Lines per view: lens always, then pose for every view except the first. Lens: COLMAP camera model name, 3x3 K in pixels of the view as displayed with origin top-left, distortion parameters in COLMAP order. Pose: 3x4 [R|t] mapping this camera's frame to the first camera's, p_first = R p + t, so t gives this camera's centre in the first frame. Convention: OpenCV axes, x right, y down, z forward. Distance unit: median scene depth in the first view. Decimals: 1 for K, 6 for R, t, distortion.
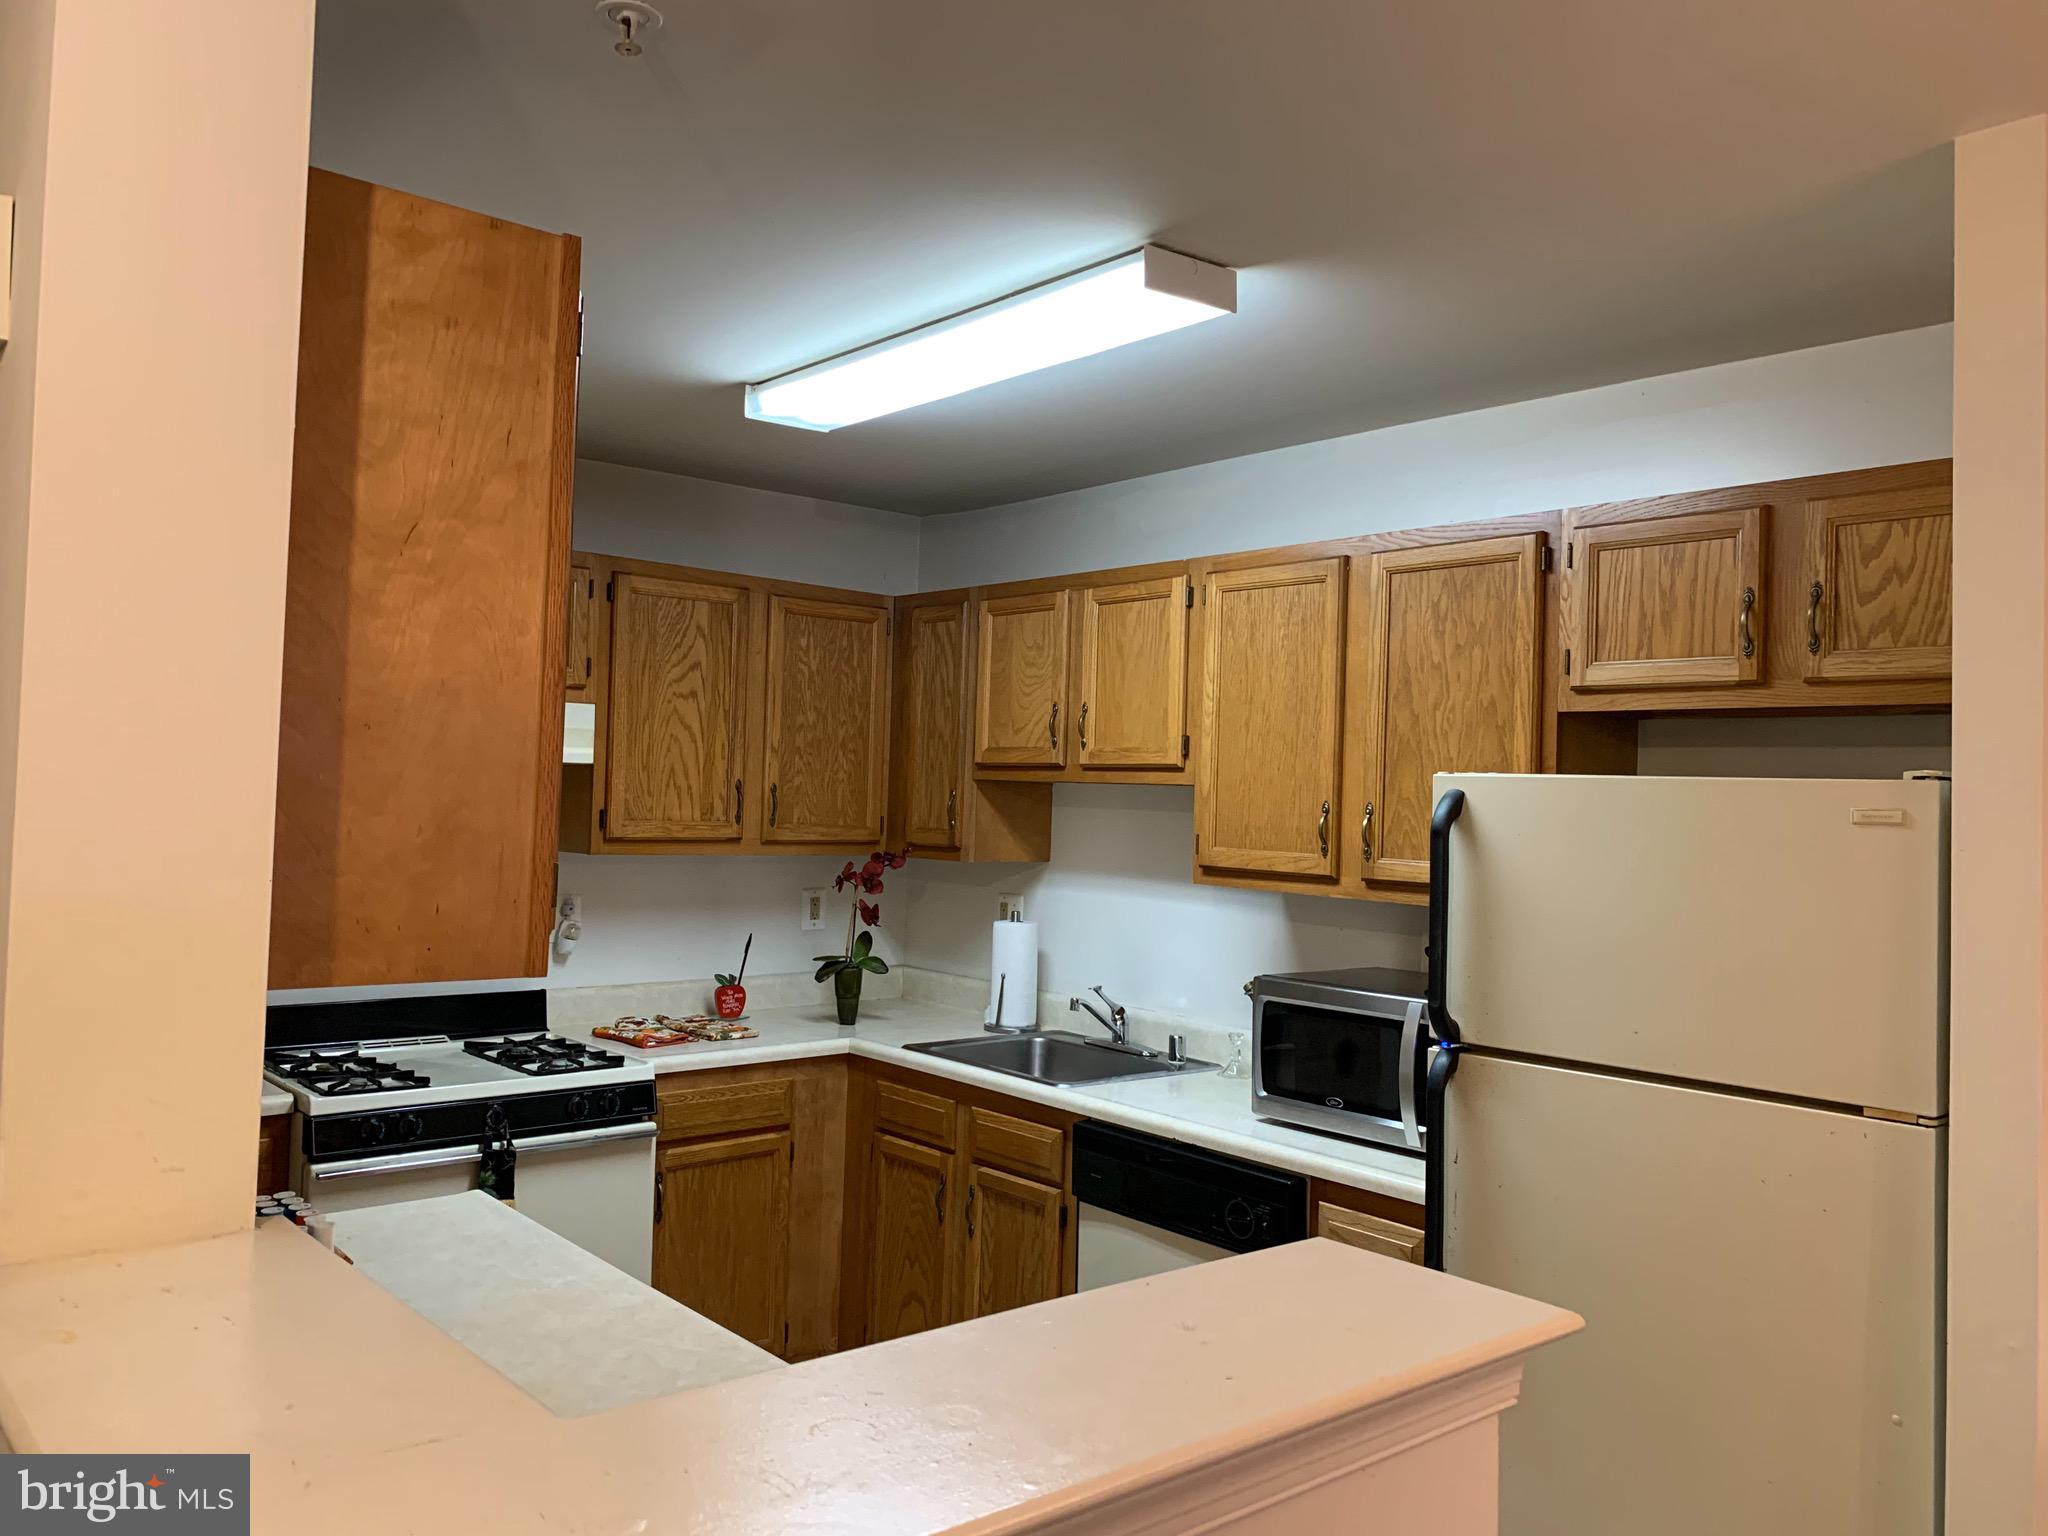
lens RADIAL K [[1576.1, 0, 1023.1], [0, 1576.1, 733.3], [0, 0, 1]] dist [0.021324, -0.023694]
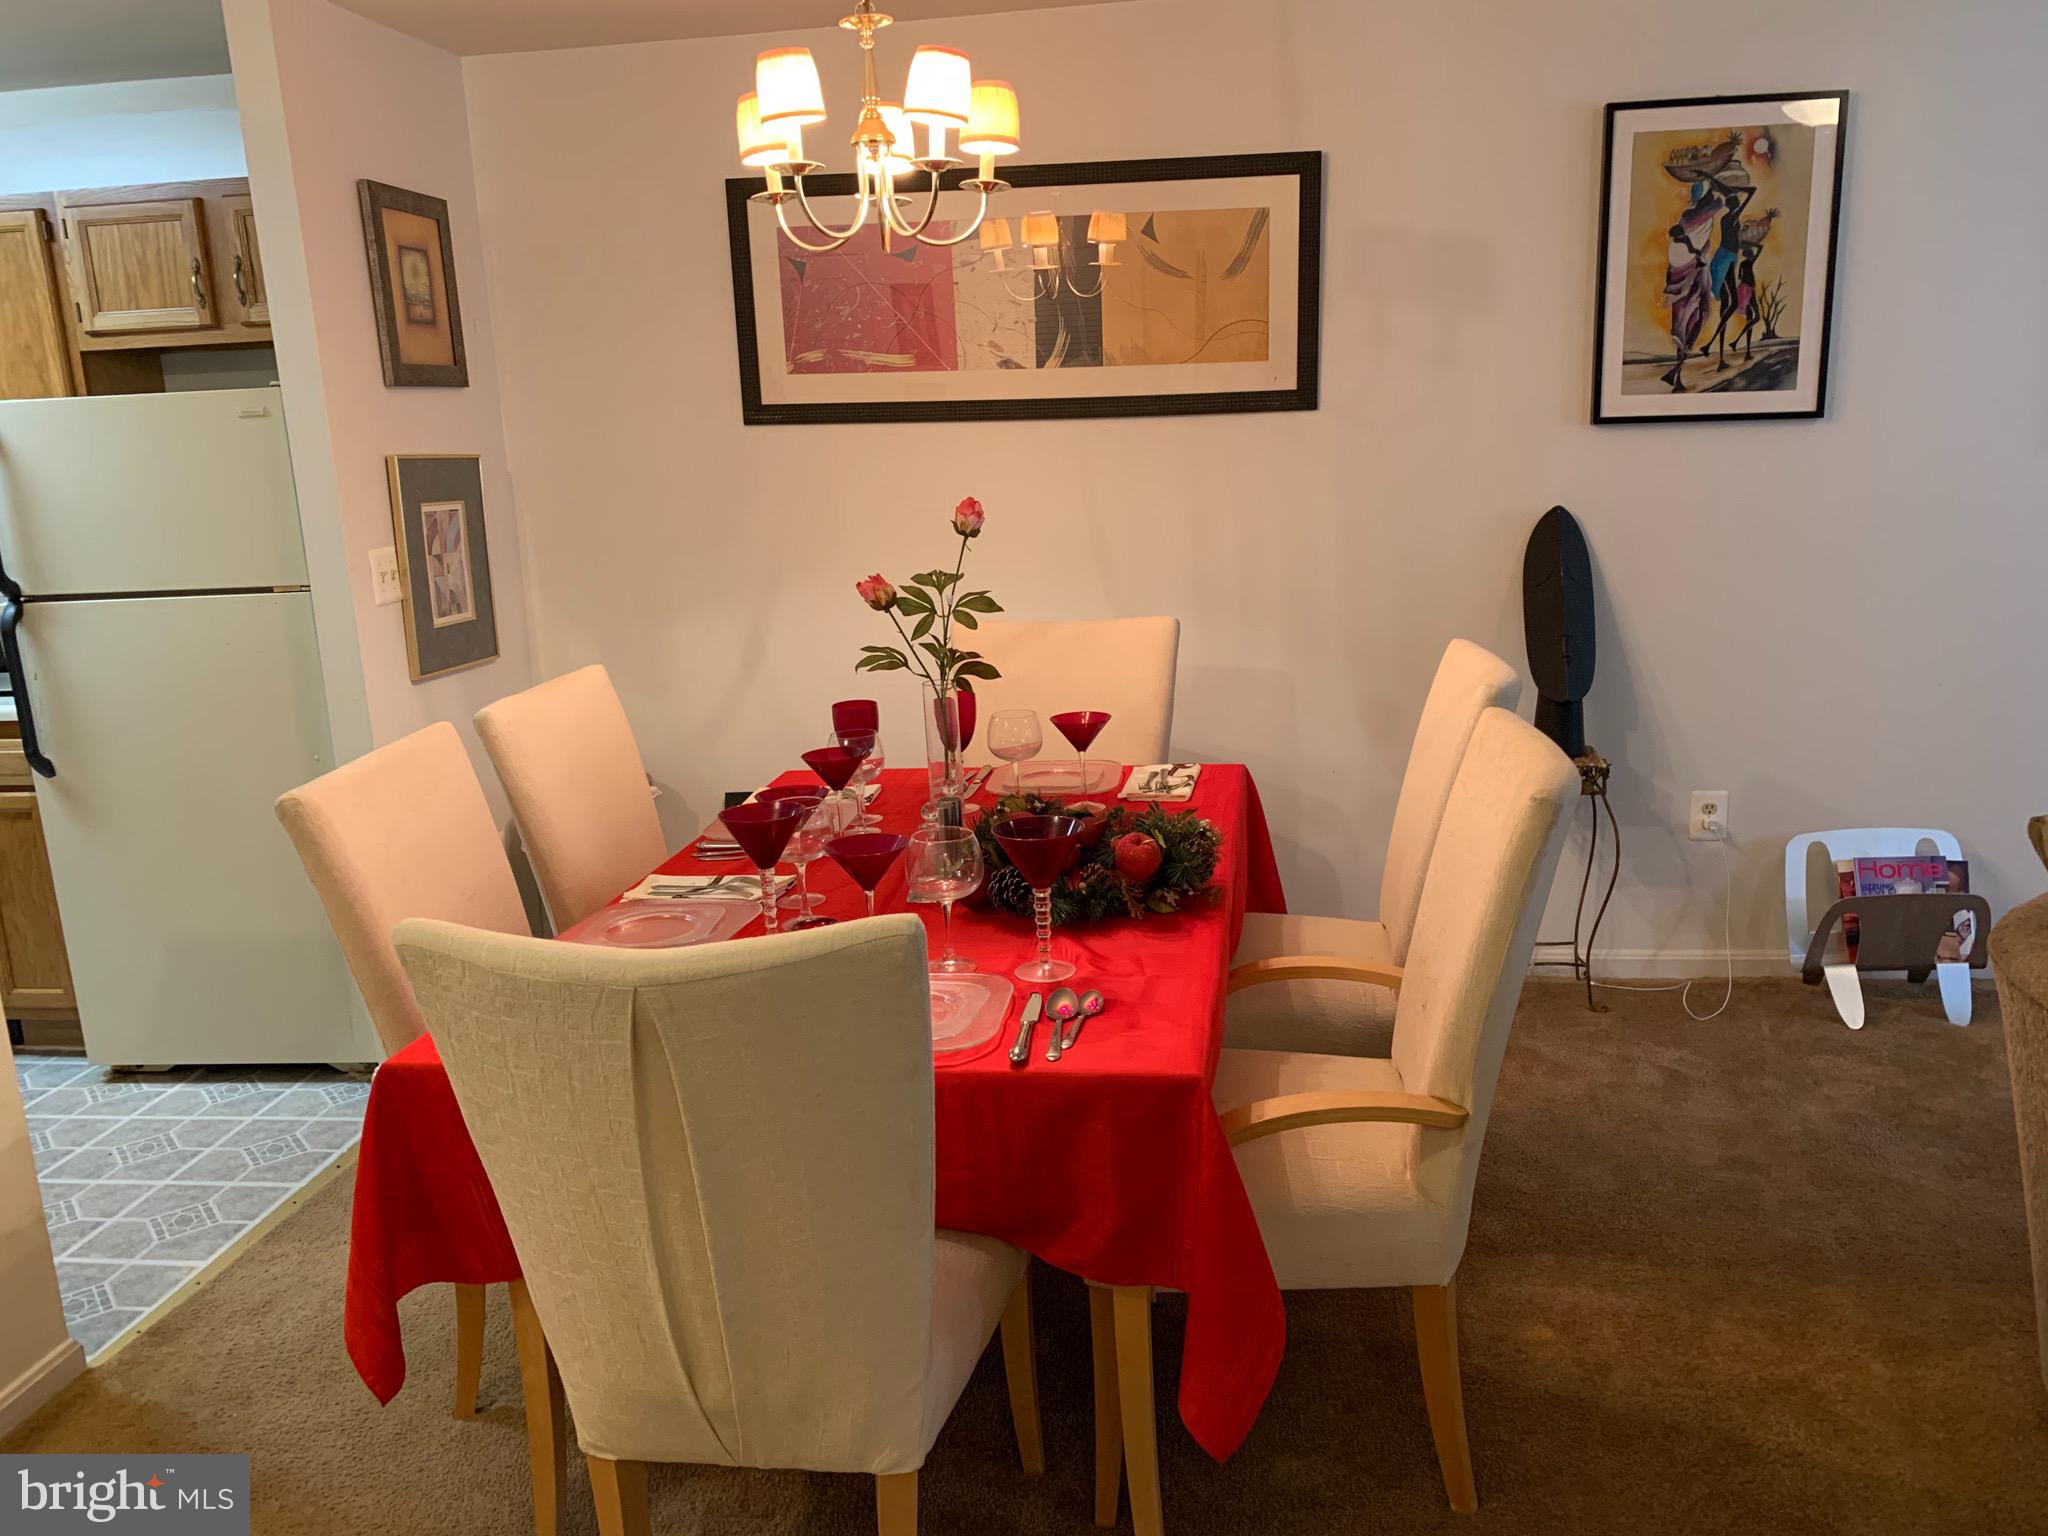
lens RADIAL K [[1576.1, 0, 1071.4], [0, 1576.1, 754.9], [0, 0, 1]] dist [0.021324, -0.023694]
pose [[0.736957, -0.205562, 0.643924, 0.022723], [0.041819, 0.964677, 0.260096, 0.002695], [-0.674644, -0.164752, 0.719522, -0.588957]]
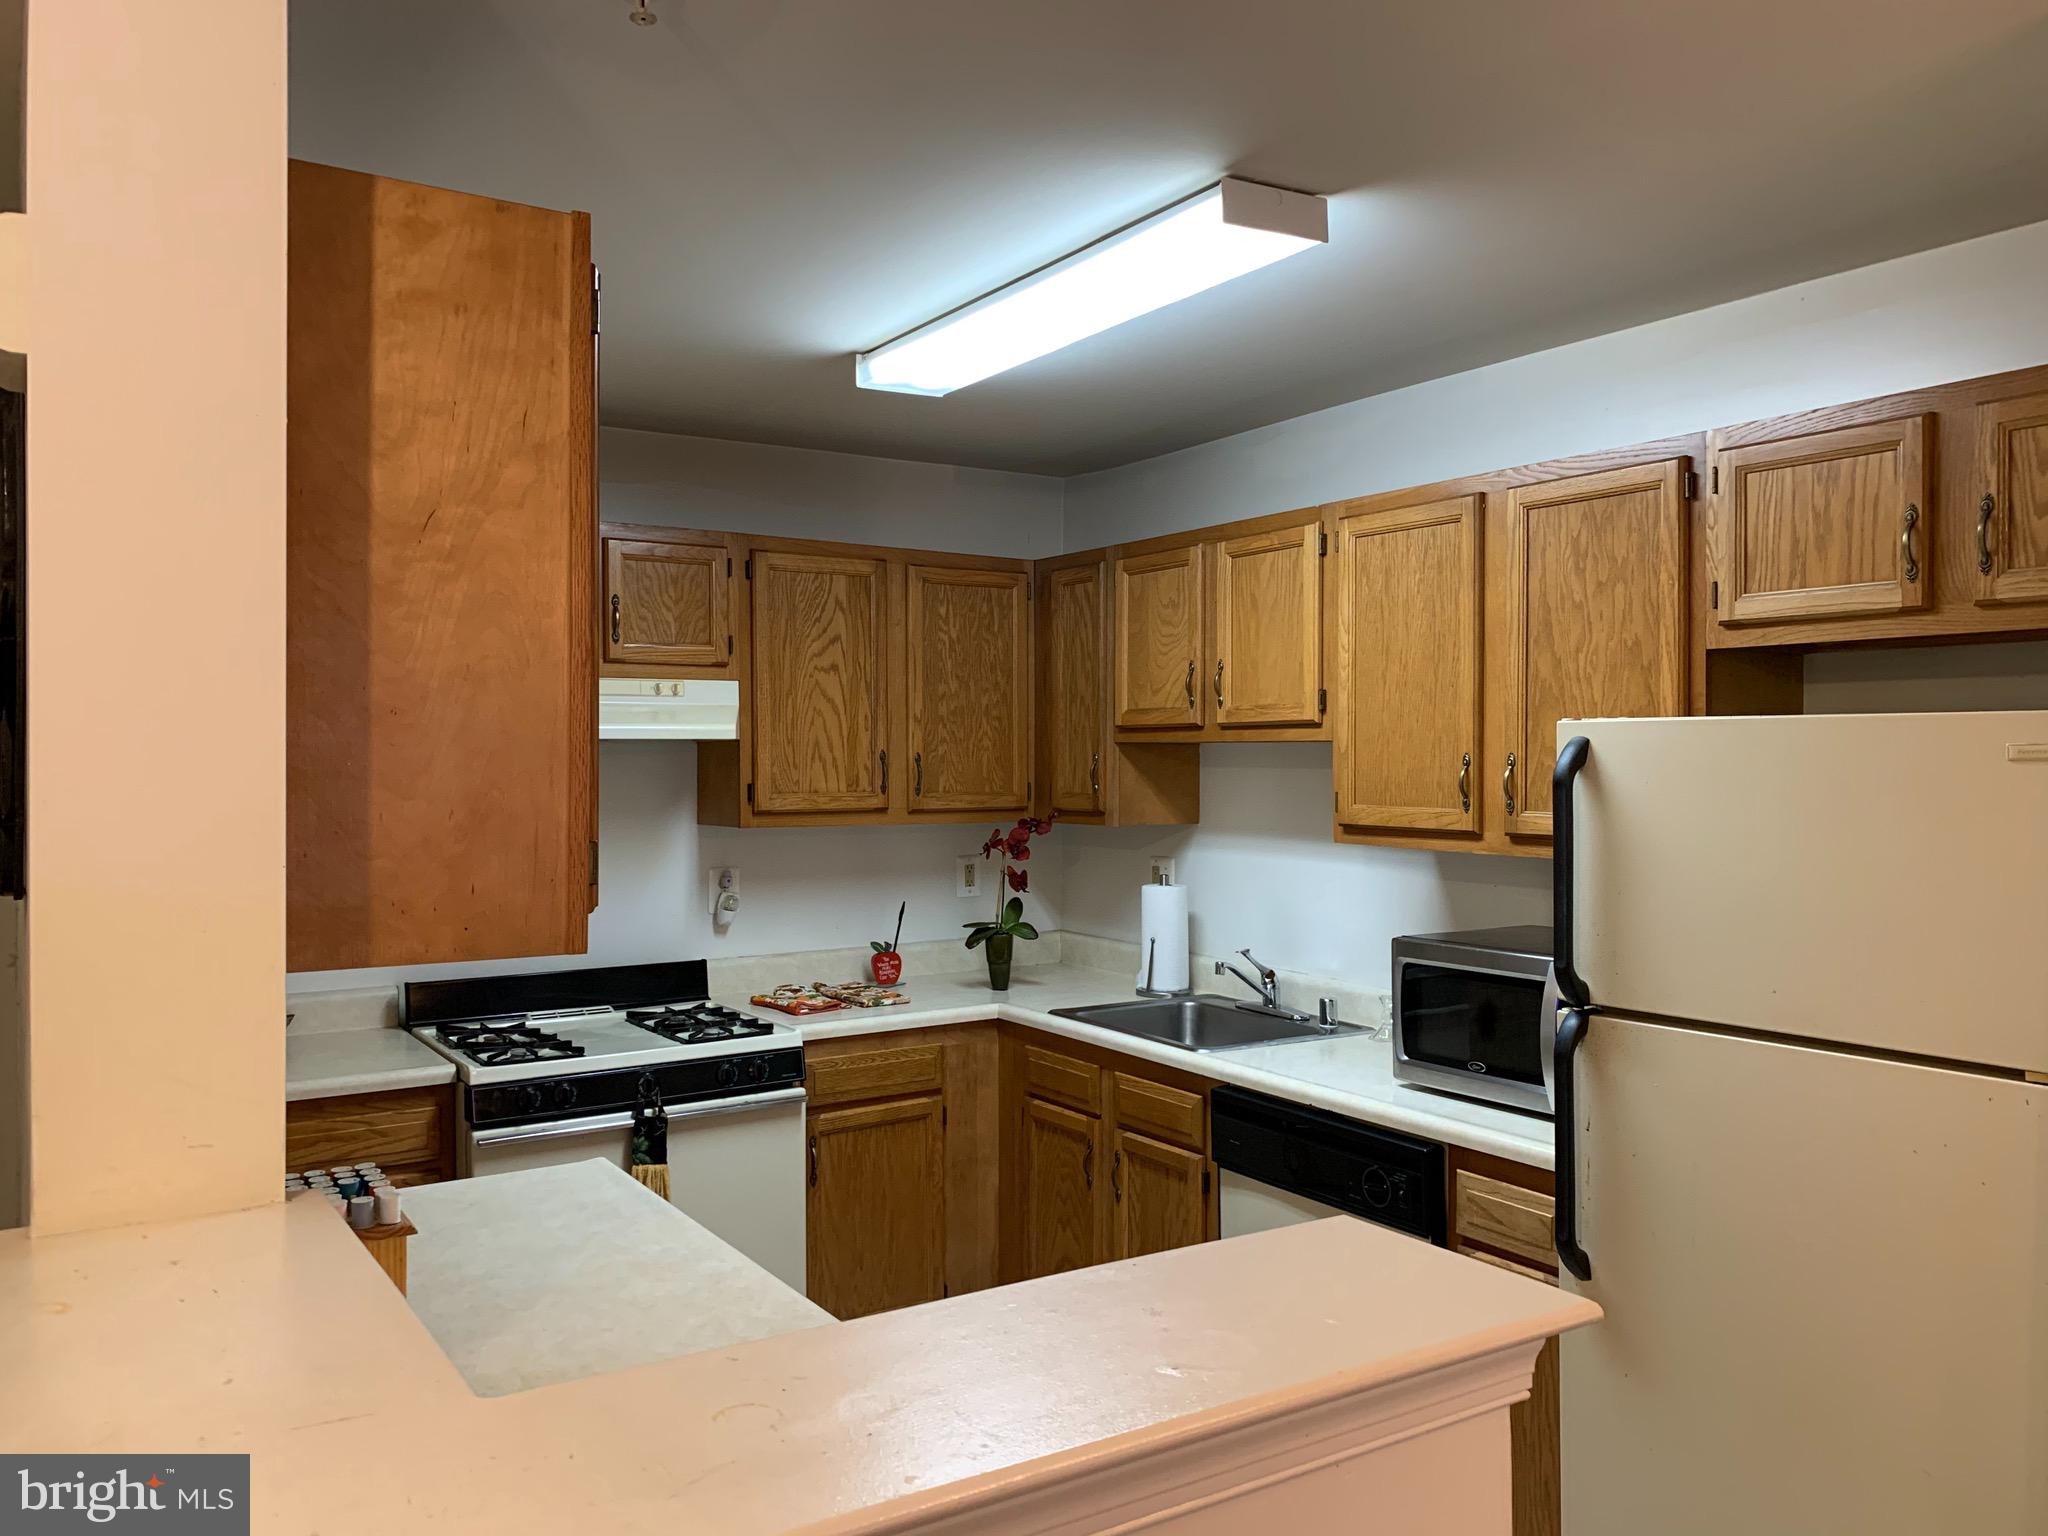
lens RADIAL K [[1576.1, 0, 1029.8], [0, 1576.1, 748.7], [0, 0, 1]] dist [0.021324, -0.023694]
pose [[0.990617, -0.032977, -0.132630, 0.064857], [0.037417, 0.998815, 0.031126, 0.001065], [0.131446, -0.035796, 0.990677, 0.021642]]
